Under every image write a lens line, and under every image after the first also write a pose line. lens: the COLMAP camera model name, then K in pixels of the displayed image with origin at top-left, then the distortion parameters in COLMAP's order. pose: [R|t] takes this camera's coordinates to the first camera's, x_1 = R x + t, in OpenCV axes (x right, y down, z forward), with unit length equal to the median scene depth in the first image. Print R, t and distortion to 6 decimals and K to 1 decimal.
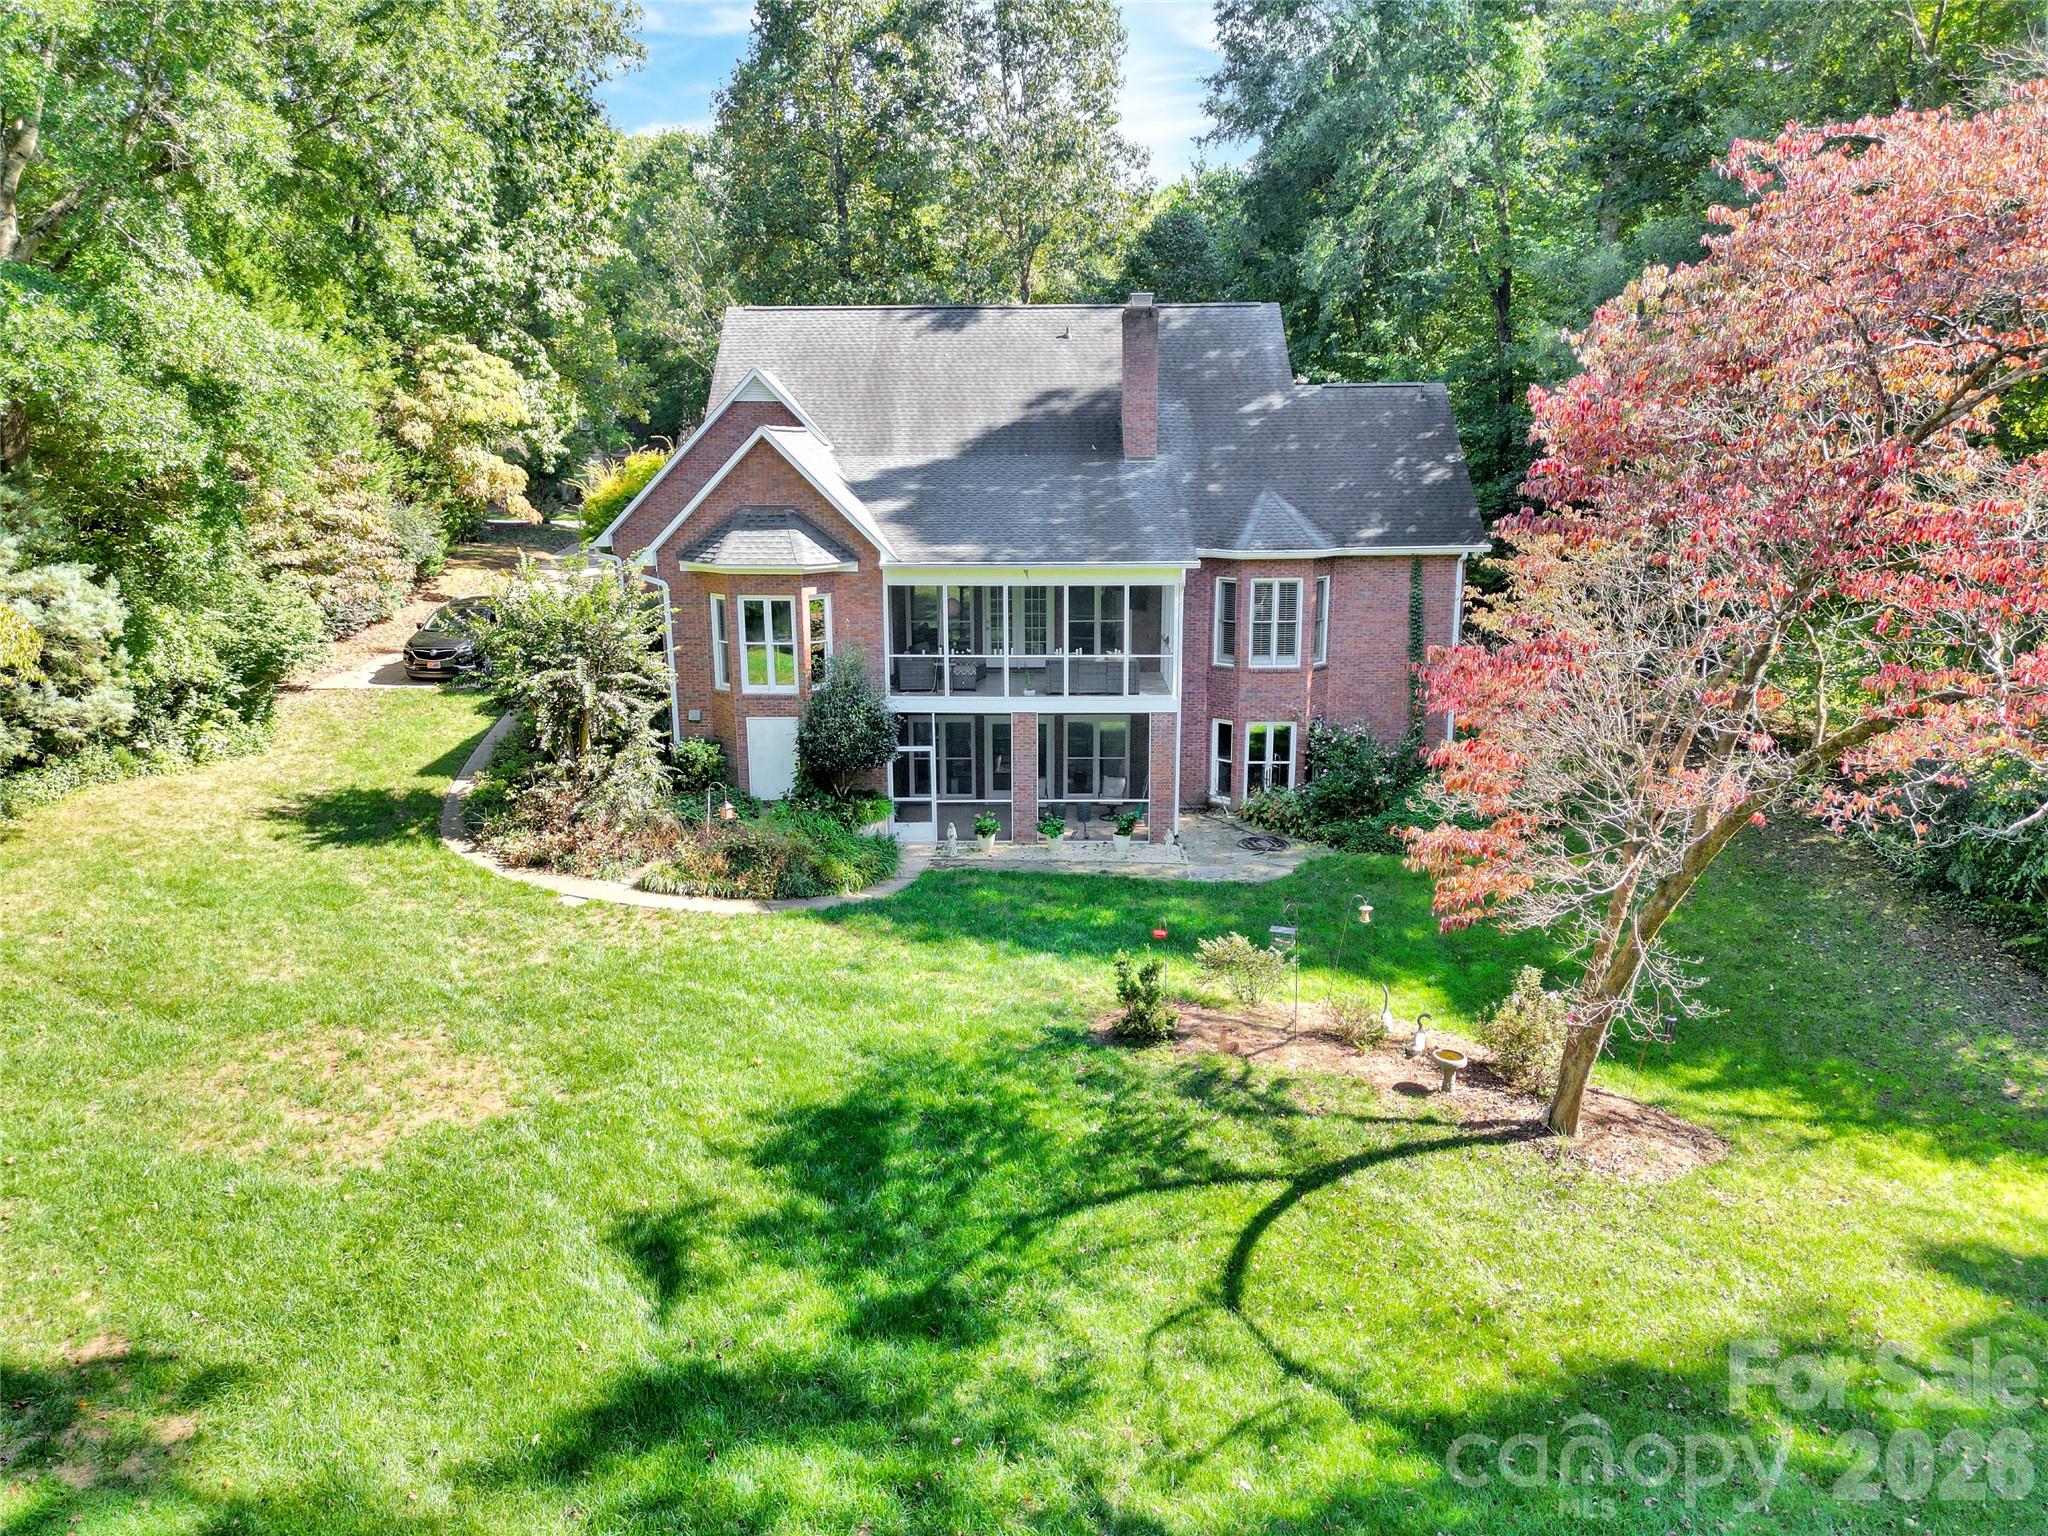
lens RADIAL K [[1442.2, 0, 1017.3], [0, 1442.2, 760.2], [0, 0, 1]] dist [0.074092, -0.062332]
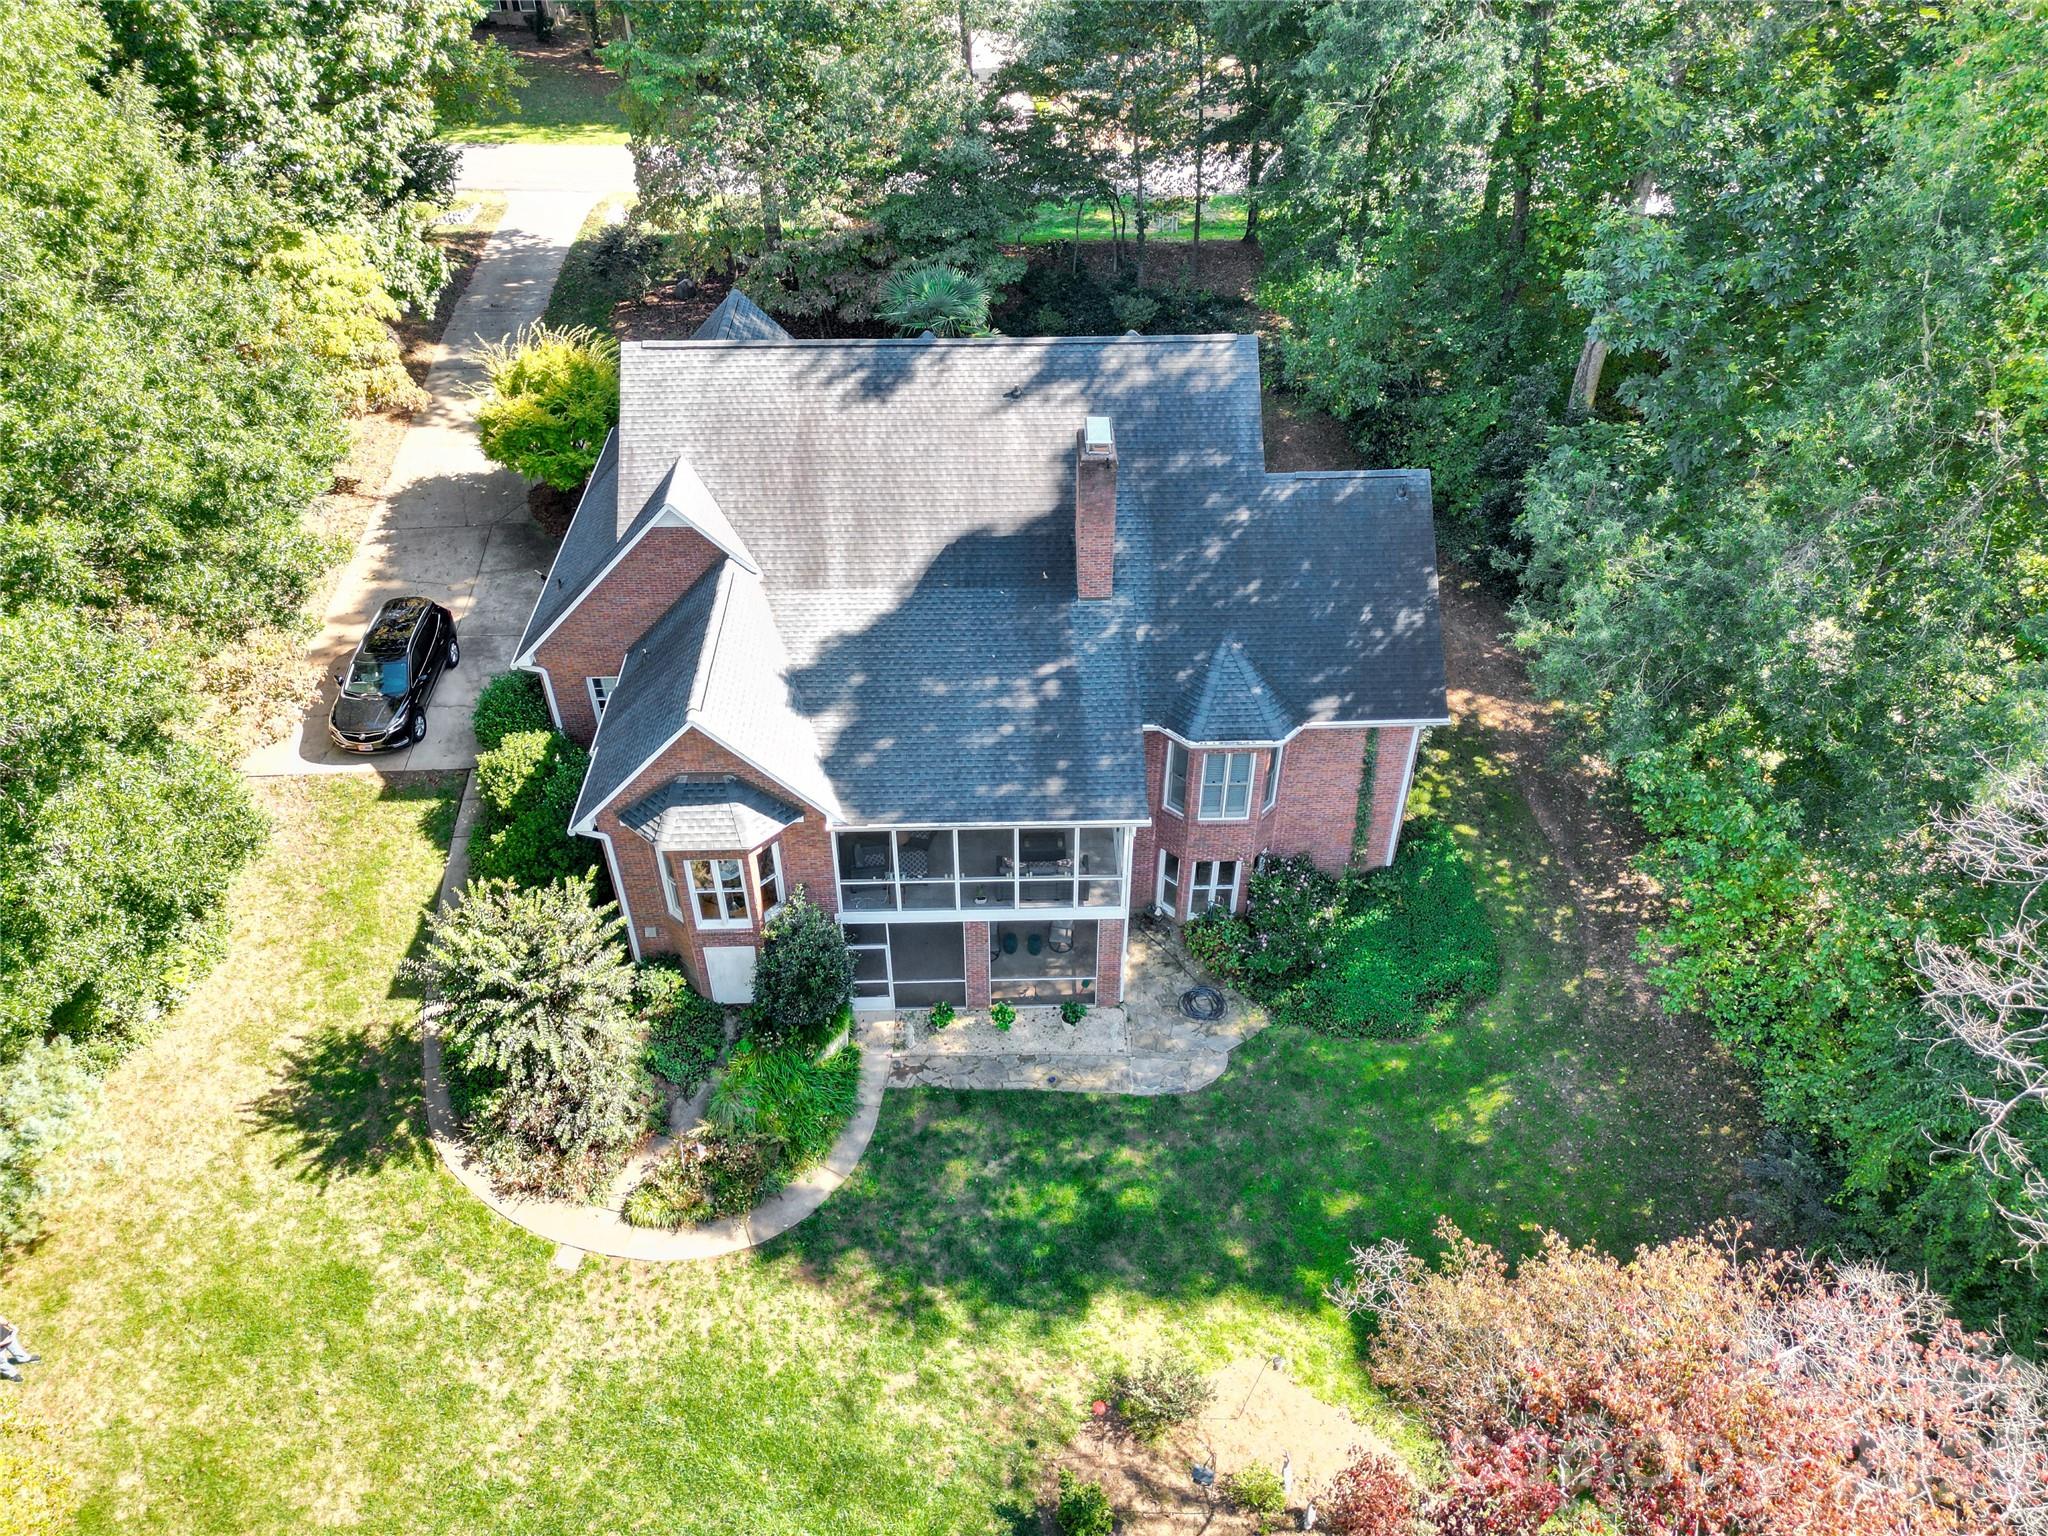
lens RADIAL K [[1442.2, 0, 1017.3], [0, 1442.2, 760.2], [0, 0, 1]] dist [0.074092, -0.062332]
pose [[0.999467, -0.018313, 0.027039, 0.008473], [0.004090, 0.891638, 0.452731, -0.588134], [-0.032400, -0.452379, 0.891237, 0.135742]]
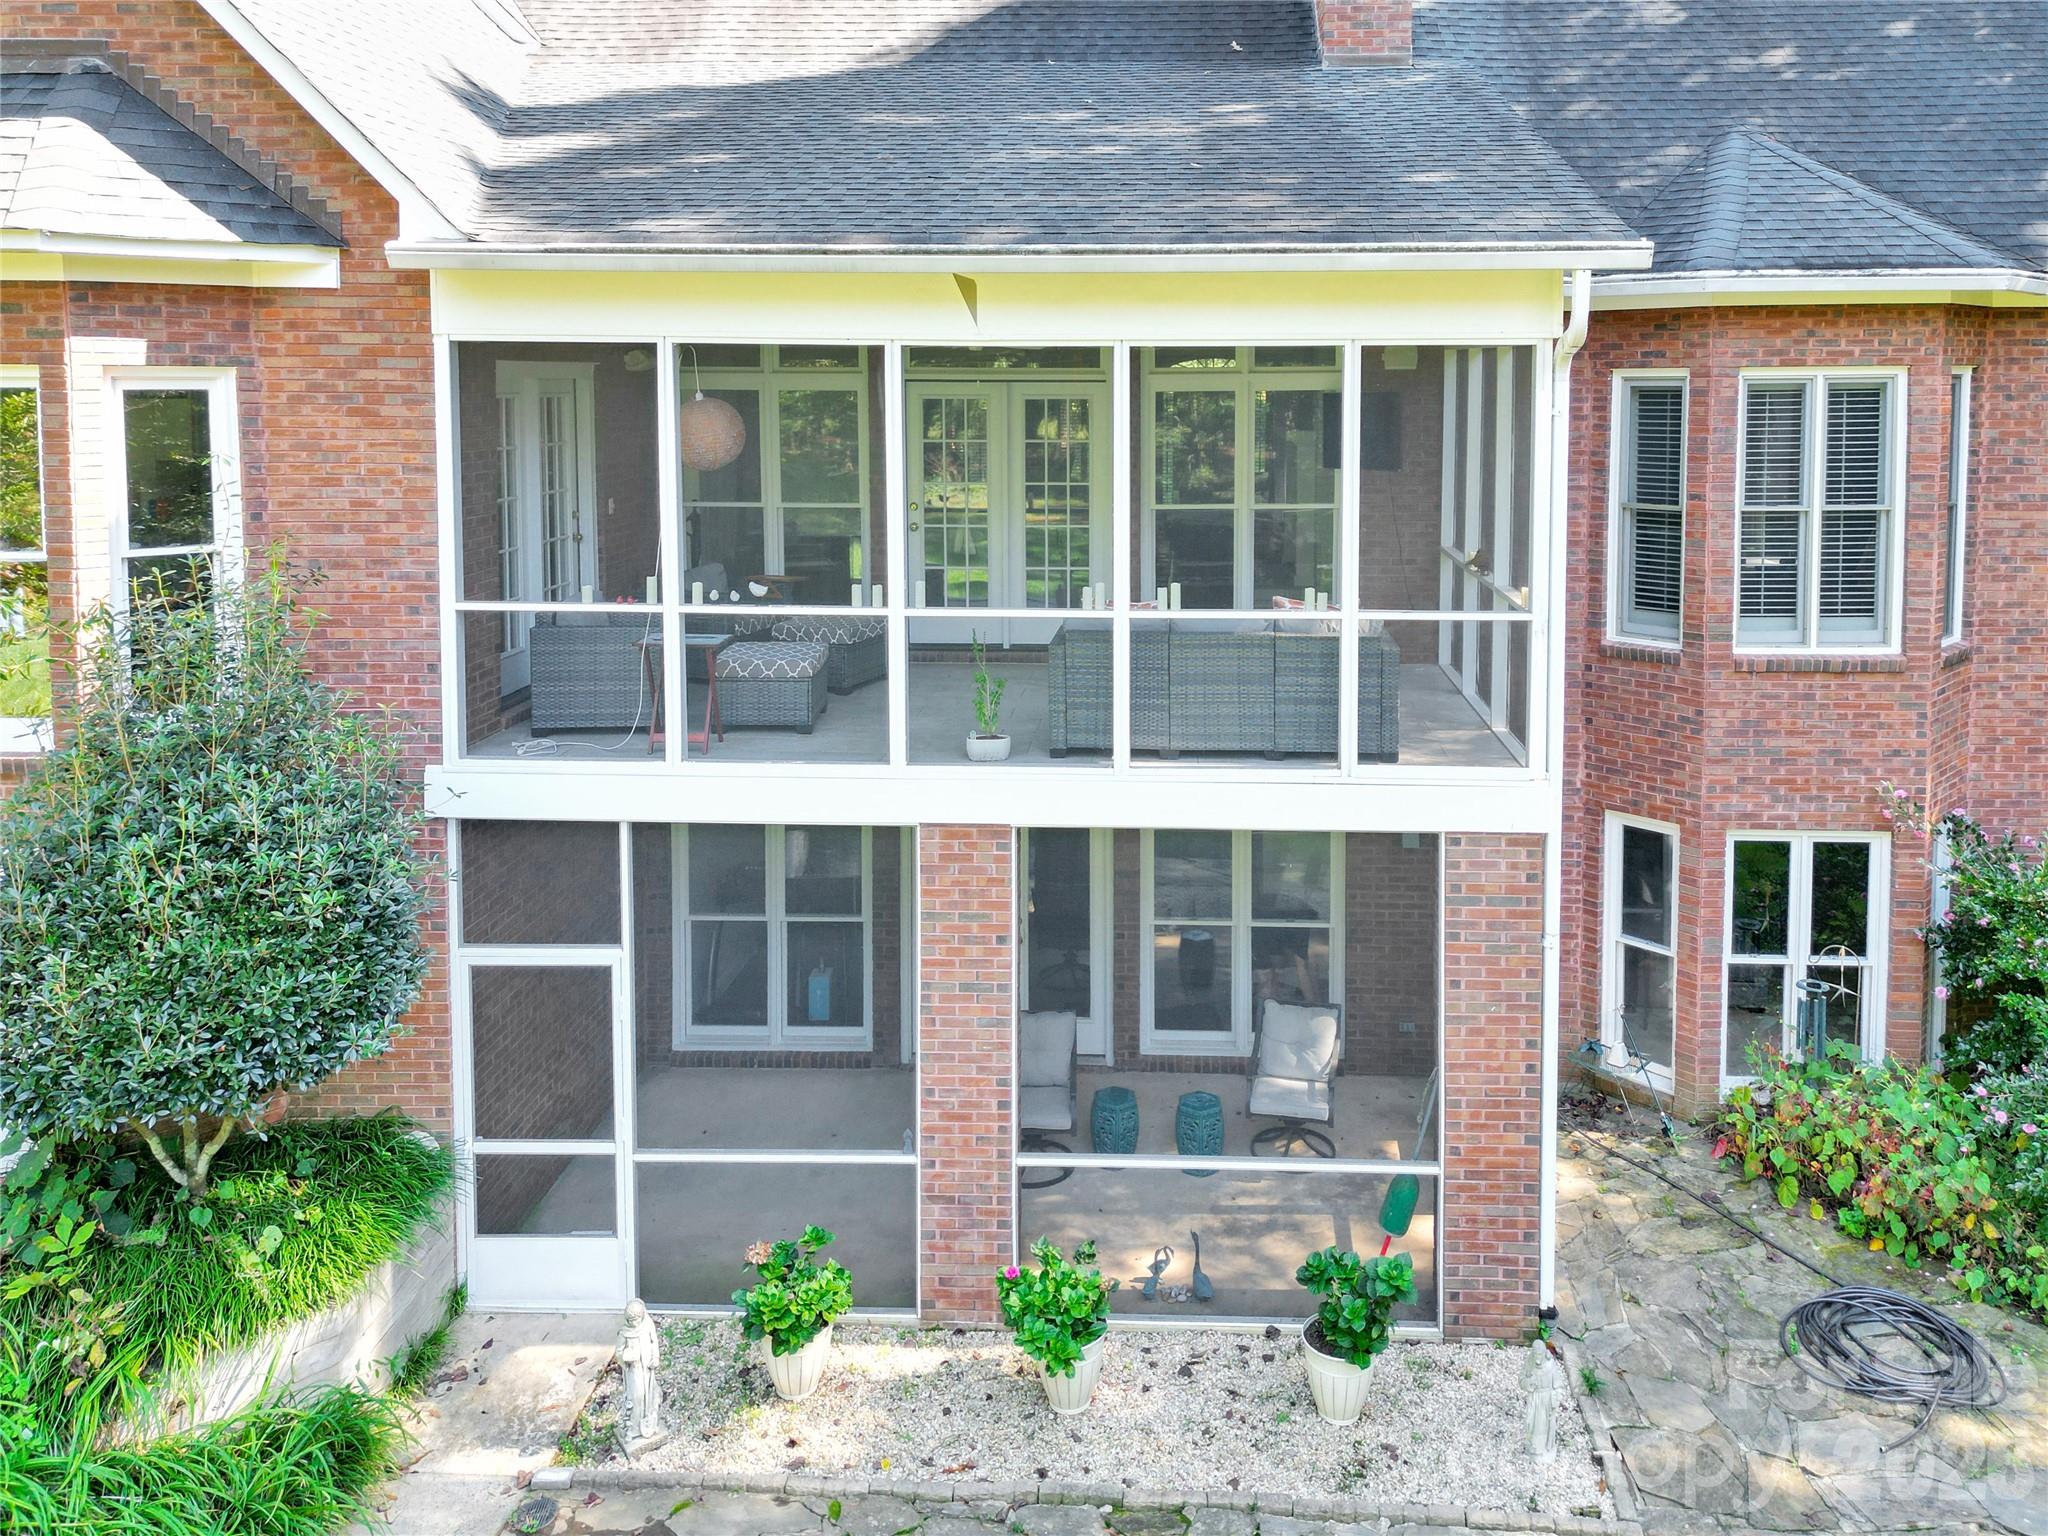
lens RADIAL K [[1547.6, 0, 1134.4], [0, 1547.6, 458.9], [0, 0, 1]] dist [-0.006070, -0.001653]
pose [[0.999633, 0.006266, -0.026357, 0.042399], [-0.010548, 0.986136, -0.165604, -0.051992], [0.024954, 0.165822, 0.985840, 0.699913]]
